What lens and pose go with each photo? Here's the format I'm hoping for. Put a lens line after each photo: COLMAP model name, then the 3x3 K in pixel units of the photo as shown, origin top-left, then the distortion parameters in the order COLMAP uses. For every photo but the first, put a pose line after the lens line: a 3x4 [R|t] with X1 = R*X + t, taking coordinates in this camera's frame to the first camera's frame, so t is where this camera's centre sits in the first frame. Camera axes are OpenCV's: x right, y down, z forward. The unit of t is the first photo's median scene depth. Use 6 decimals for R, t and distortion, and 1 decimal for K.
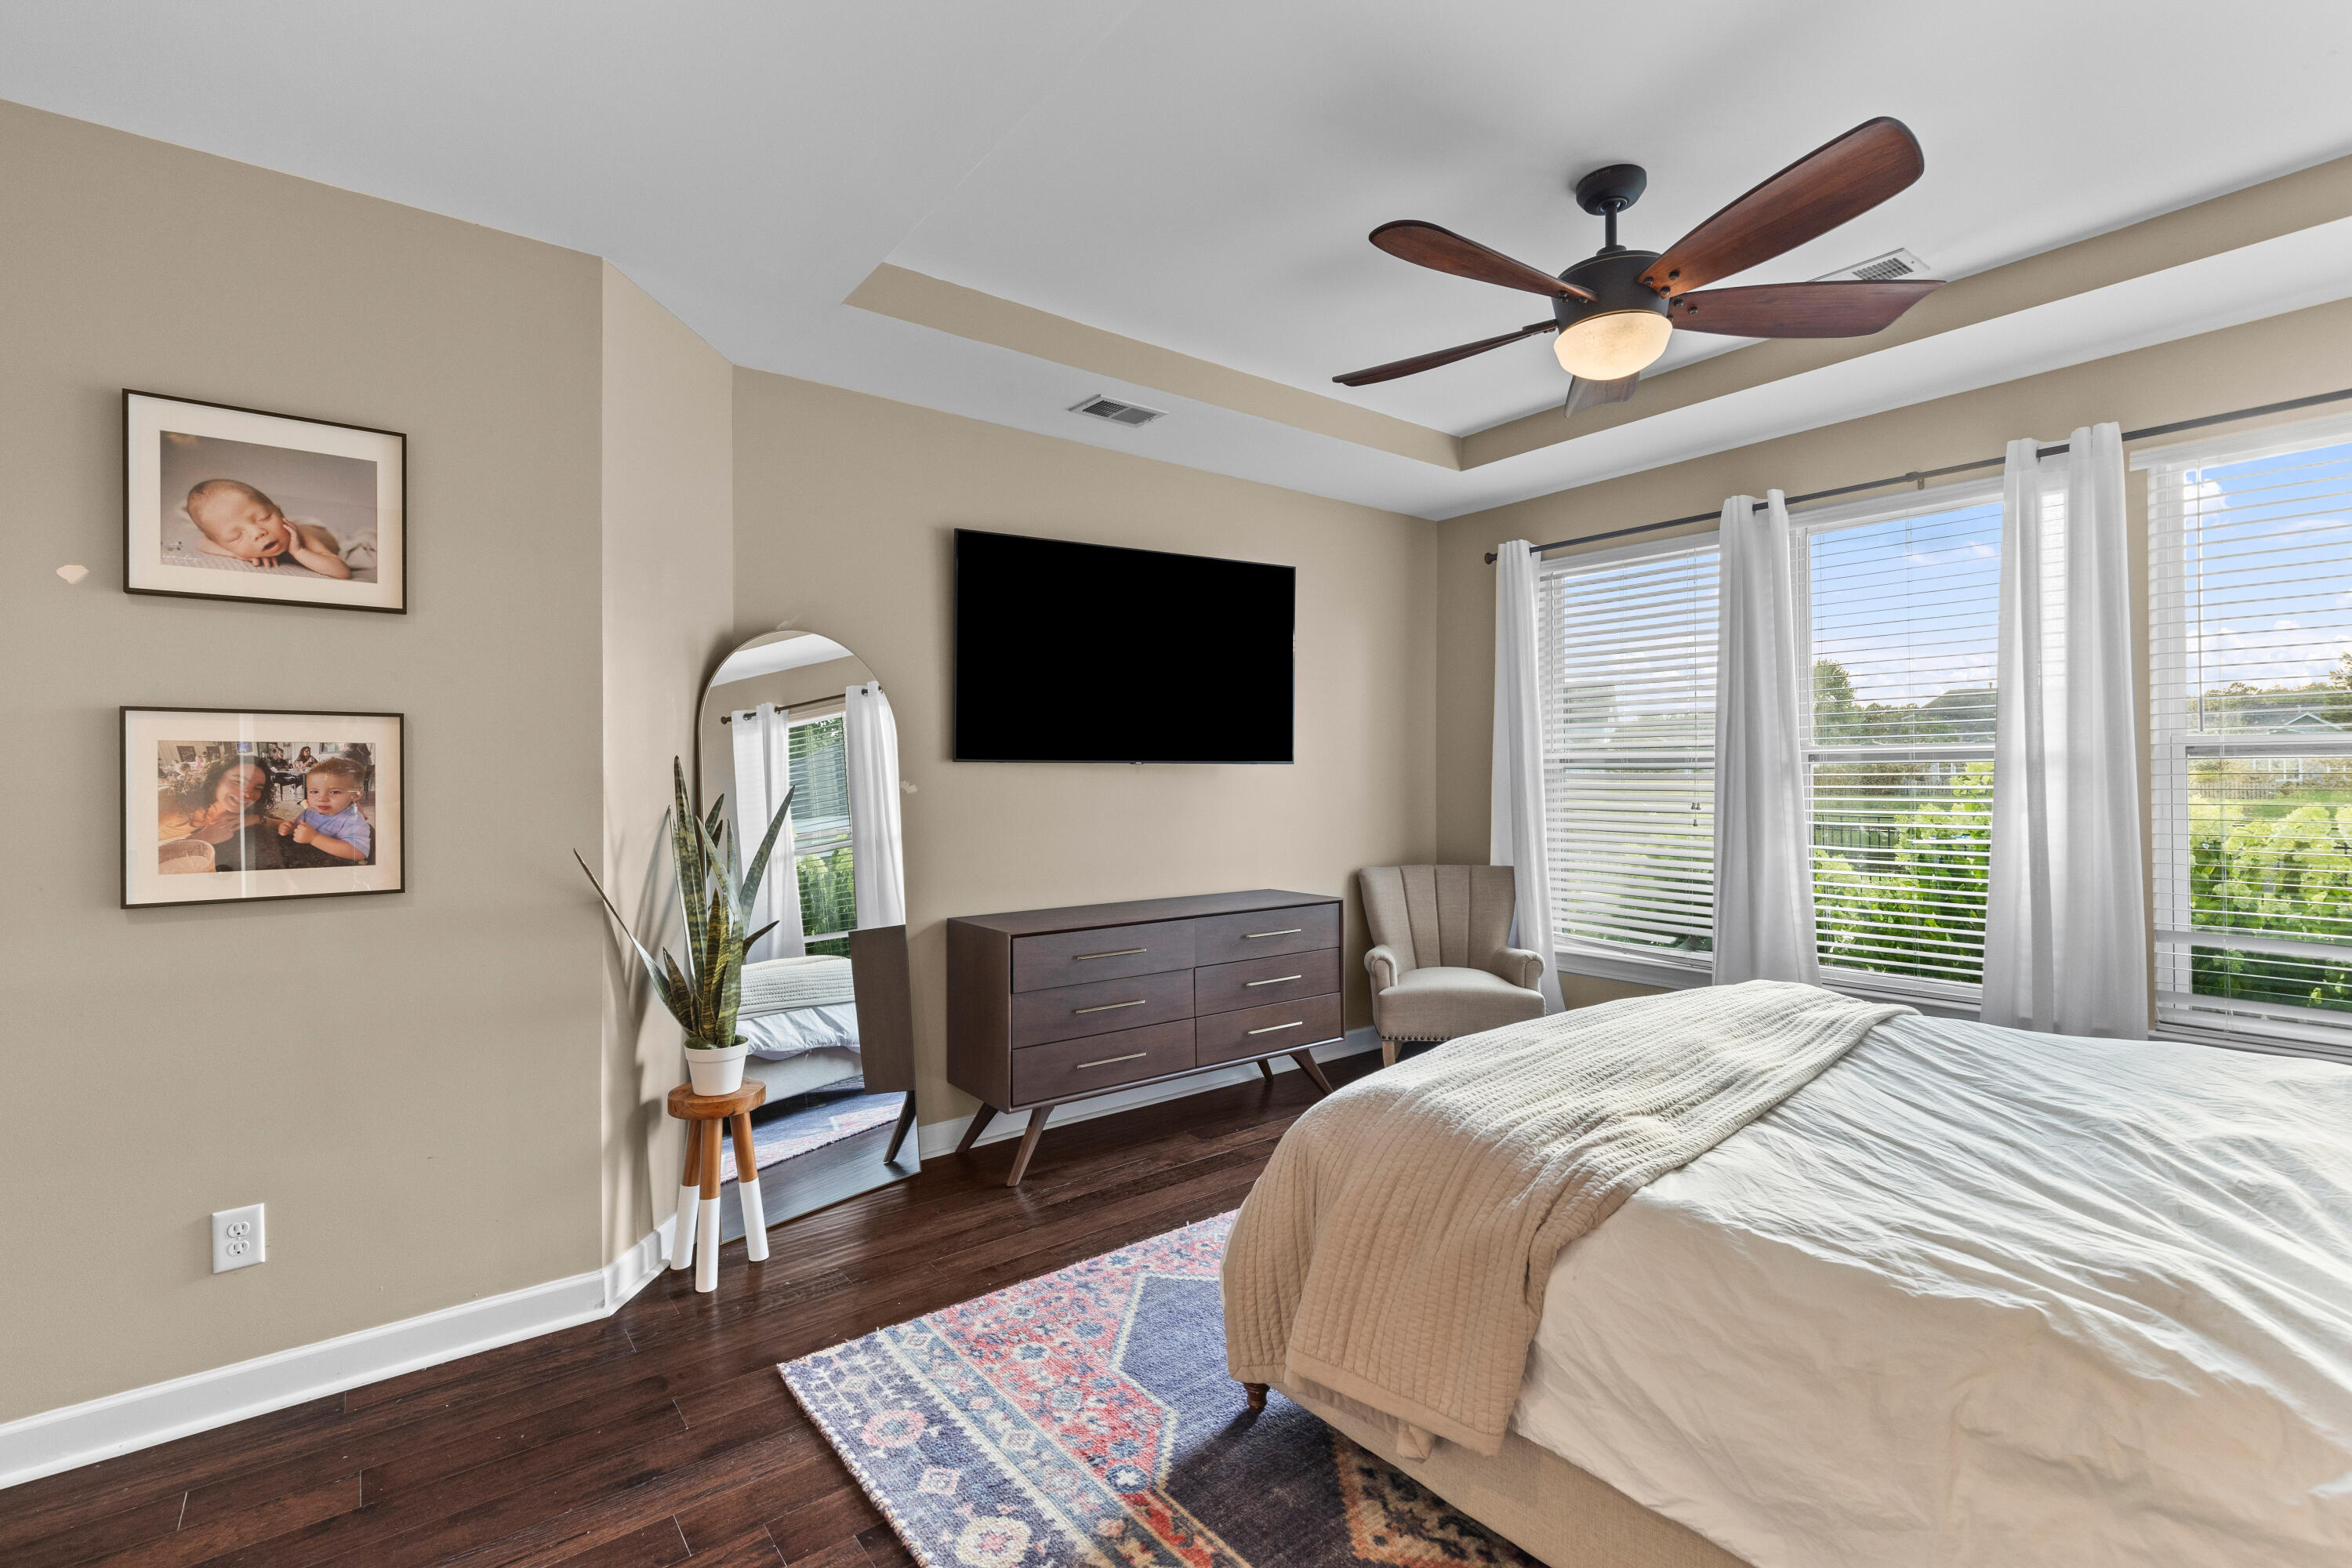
lens RADIAL K [[1082.6, 0, 1177.2], [0, 1082.6, 778.5], [0, 0, 1]] dist [-0.001432, -0.000445]
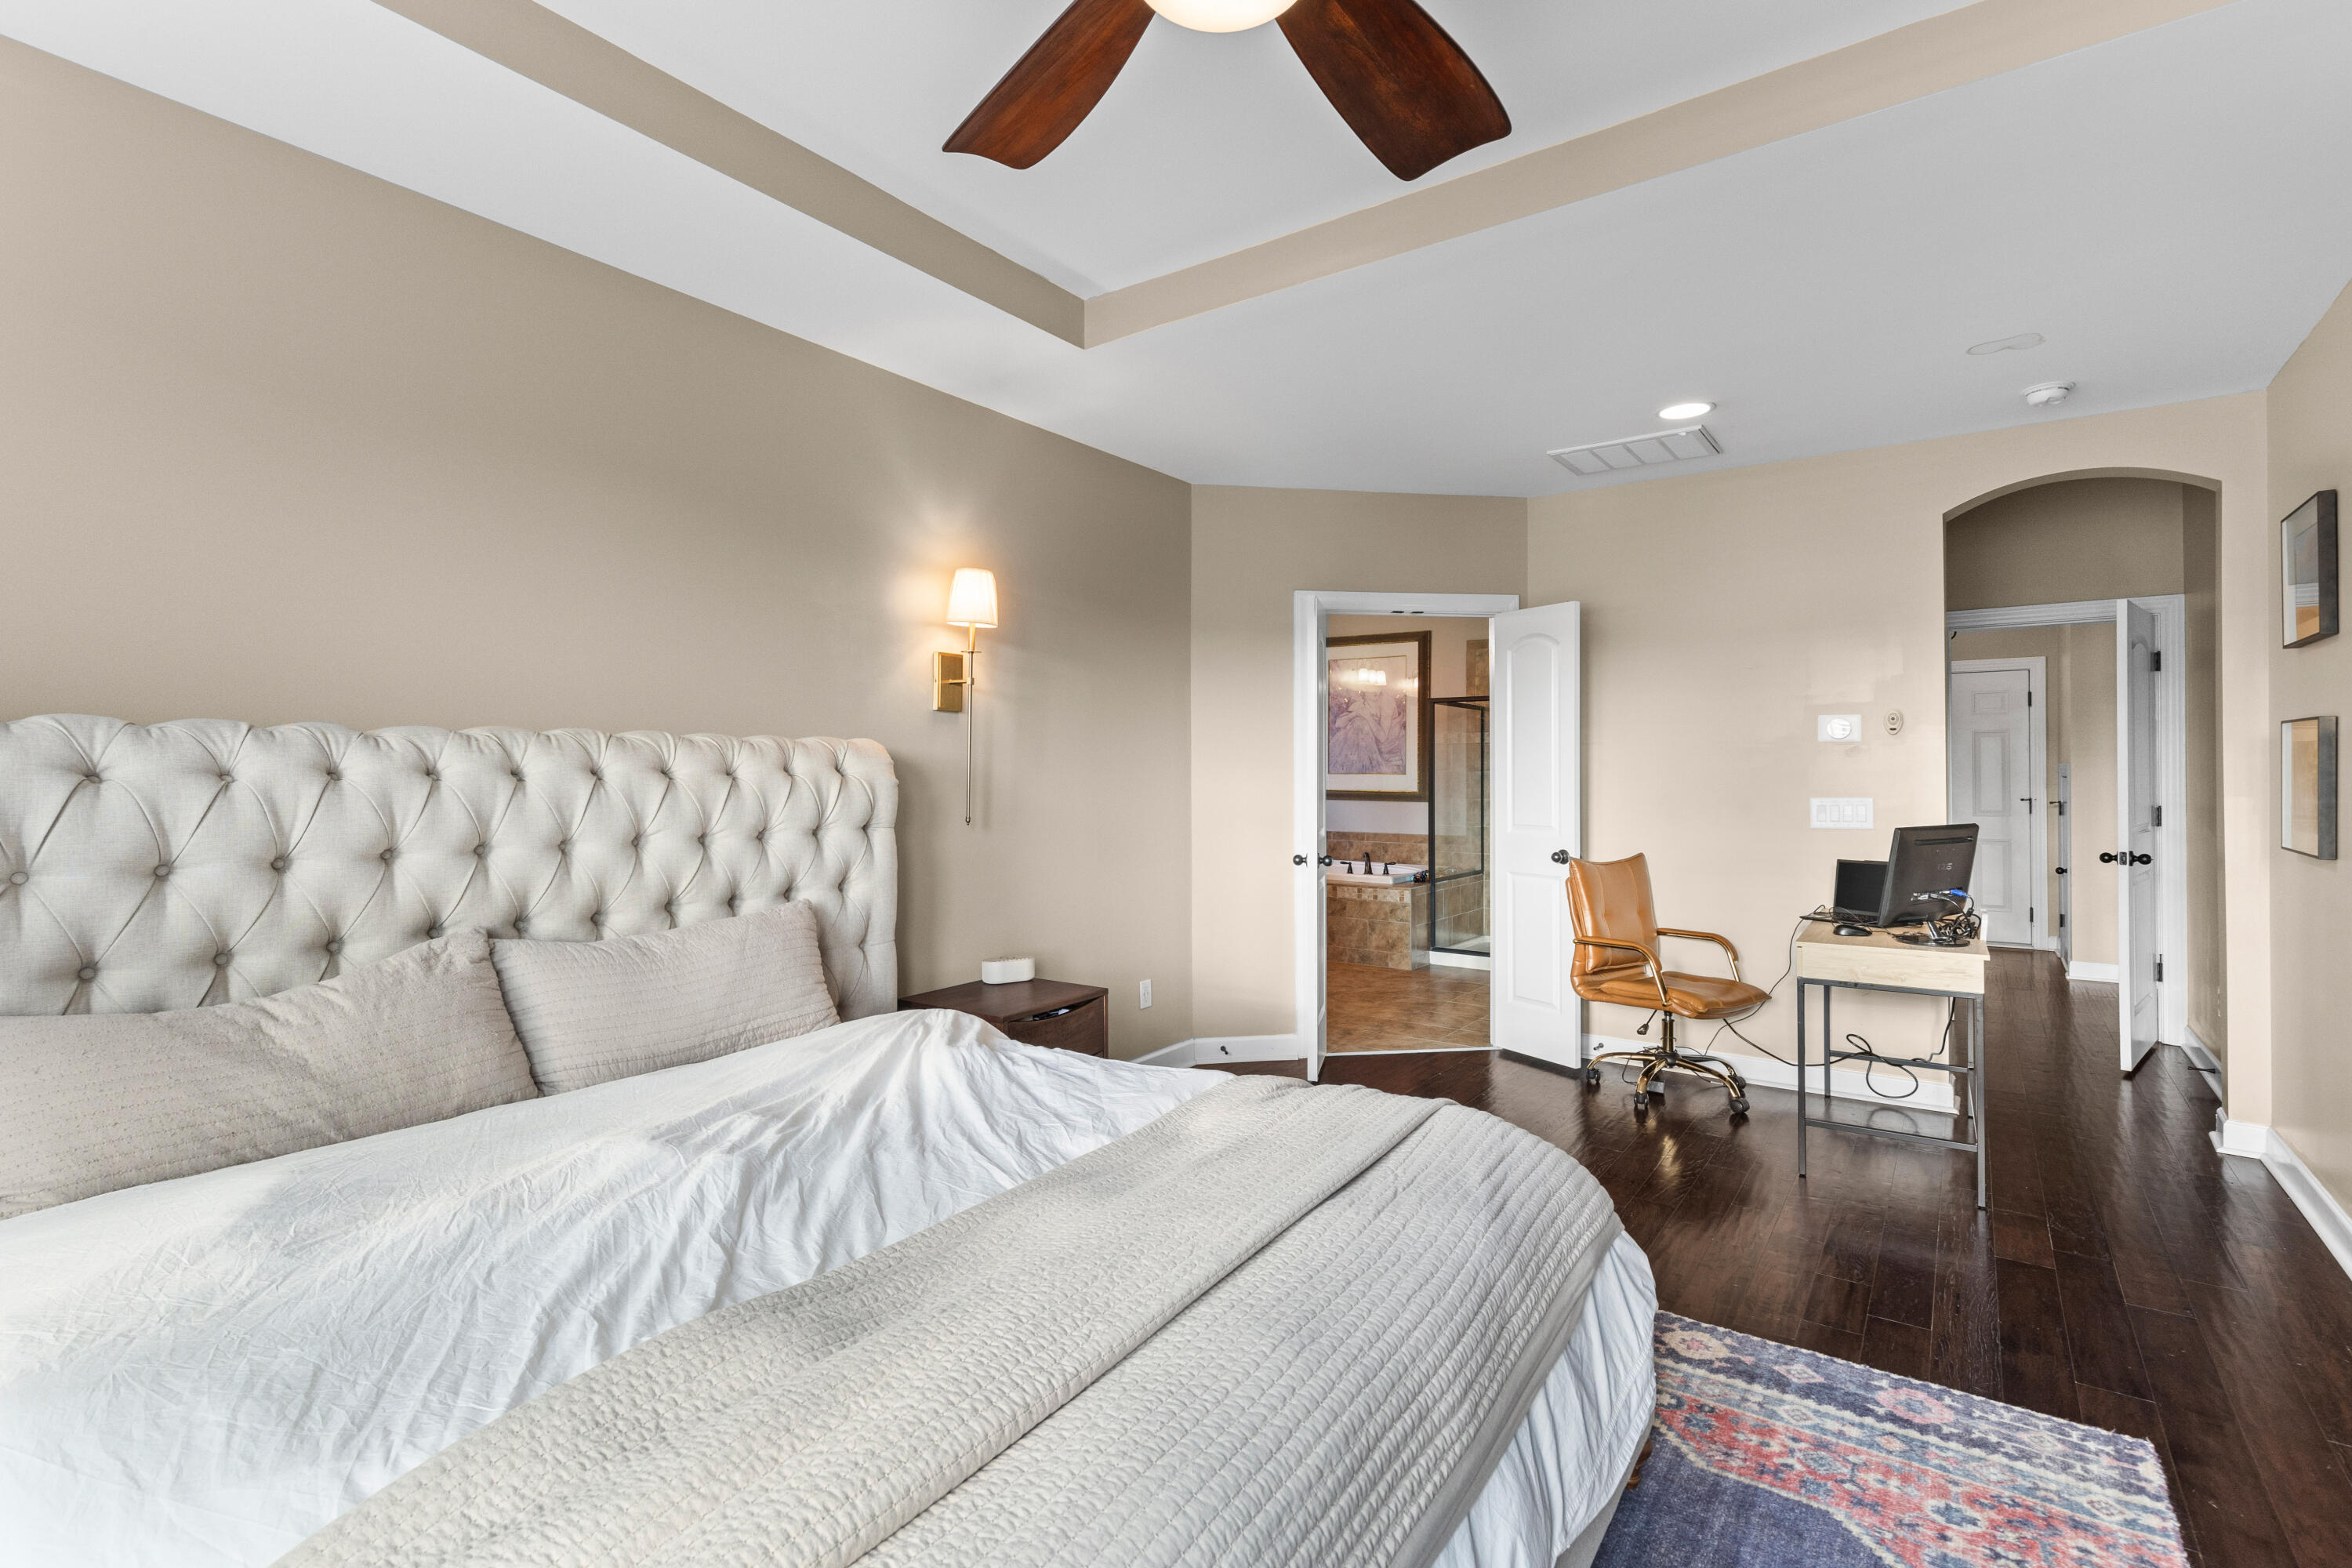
lens RADIAL K [[1082.6, 0, 1173.9], [0, 1082.6, 772.7], [0, 0, 1]] dist [-0.001432, -0.000445]
pose [[-0.961735, 0.010067, -0.273796, 0.673134], [0.009839, 0.999949, 0.002204, -0.005277], [0.273804, -0.000574, -0.961785, 1.764123]]
